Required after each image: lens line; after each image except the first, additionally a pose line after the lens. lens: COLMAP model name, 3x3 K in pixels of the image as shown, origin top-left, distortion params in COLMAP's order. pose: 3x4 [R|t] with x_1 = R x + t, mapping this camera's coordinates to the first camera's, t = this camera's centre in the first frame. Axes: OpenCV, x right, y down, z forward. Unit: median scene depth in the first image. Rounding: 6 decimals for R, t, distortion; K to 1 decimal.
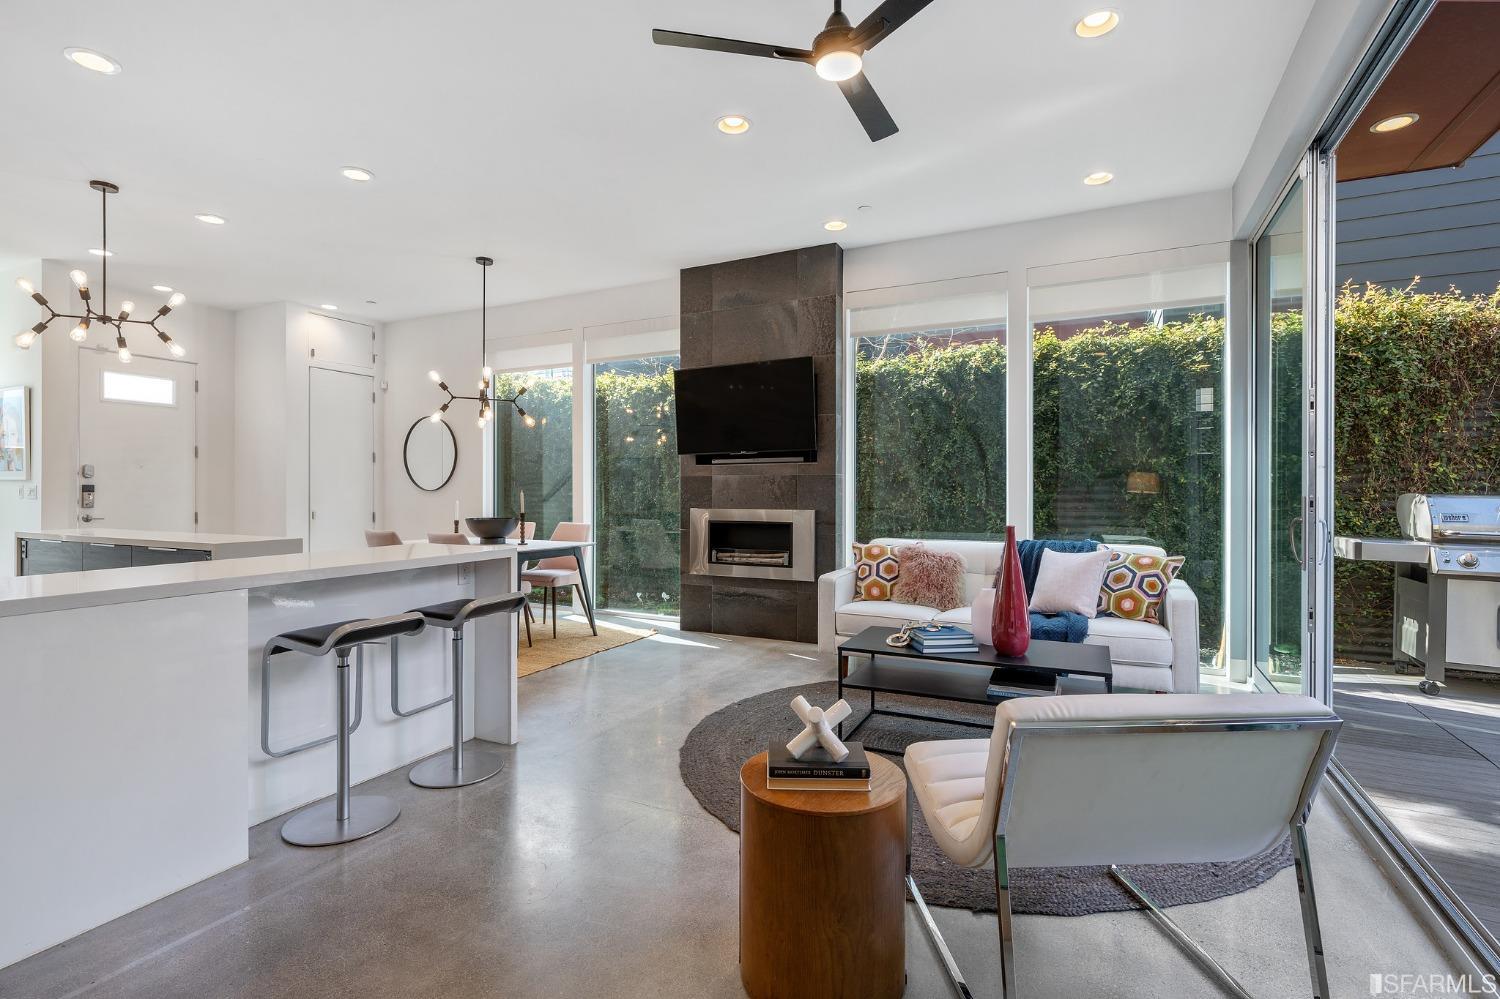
lens RADIAL K [[708.3, 0, 748.7], [0, 708.3, 490.3], [0, 0, 1]] dist [0.001784, -0.000275]
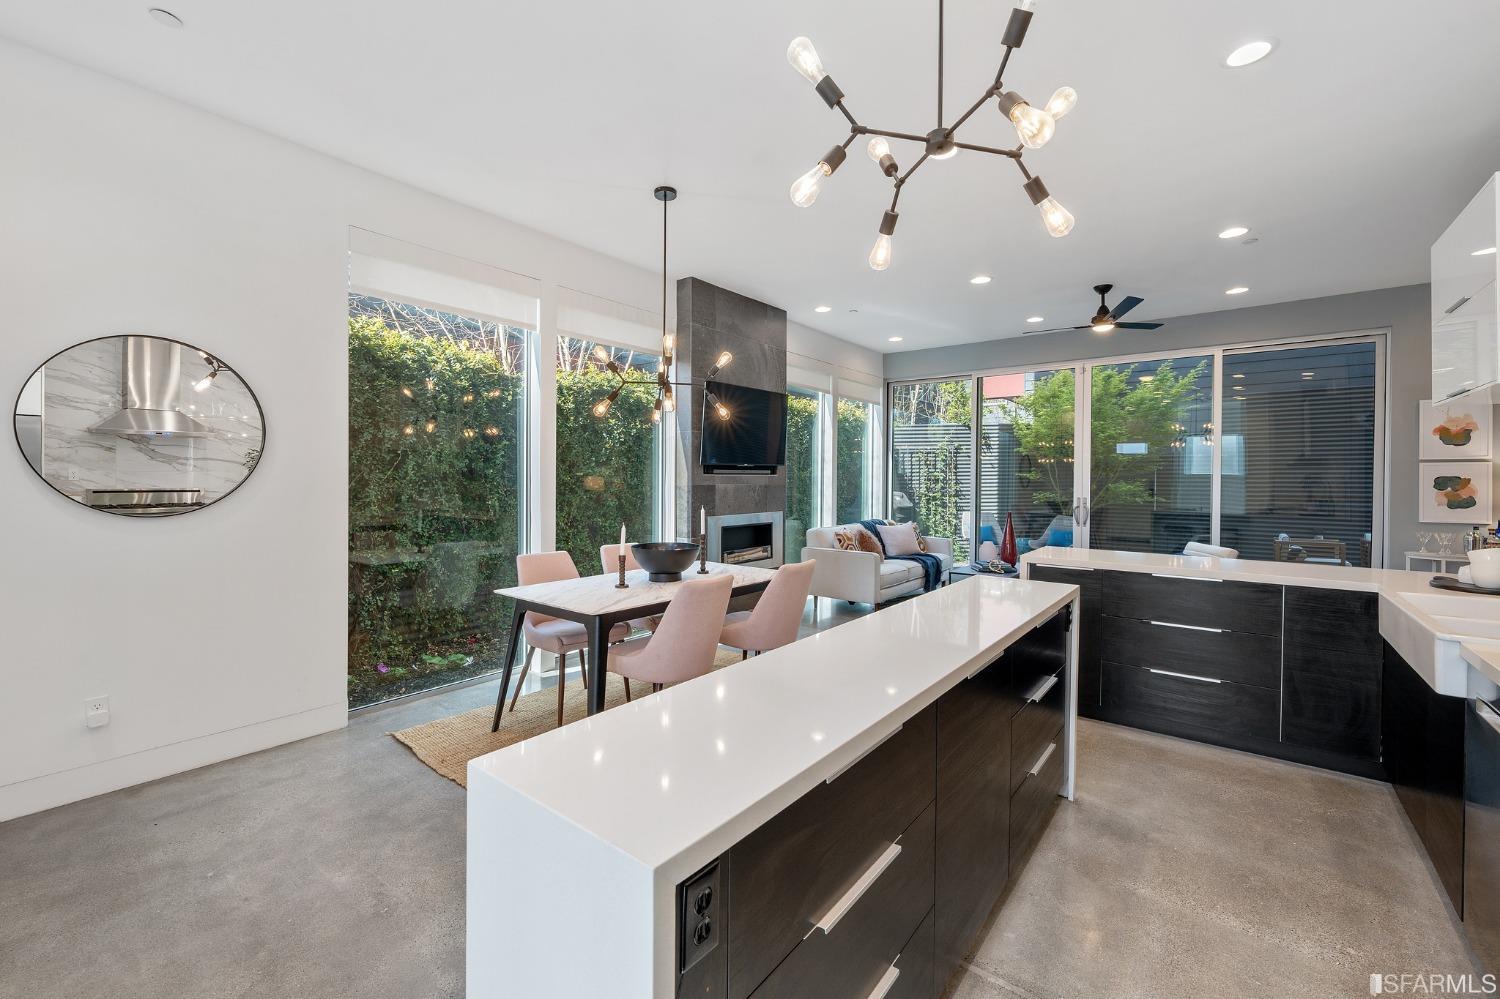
lens RADIAL K [[619.8, 0, 749.3], [0, 619.8, 490.1], [0, 0, 1]] dist [-0.001164, -0.000035]
pose [[0.192952, -0.017232, 0.981057, -1.012622], [-0.004872, 0.999817, 0.018519, -0.031279], [-0.981196, -0.008353, 0.192832, 0.810678]]
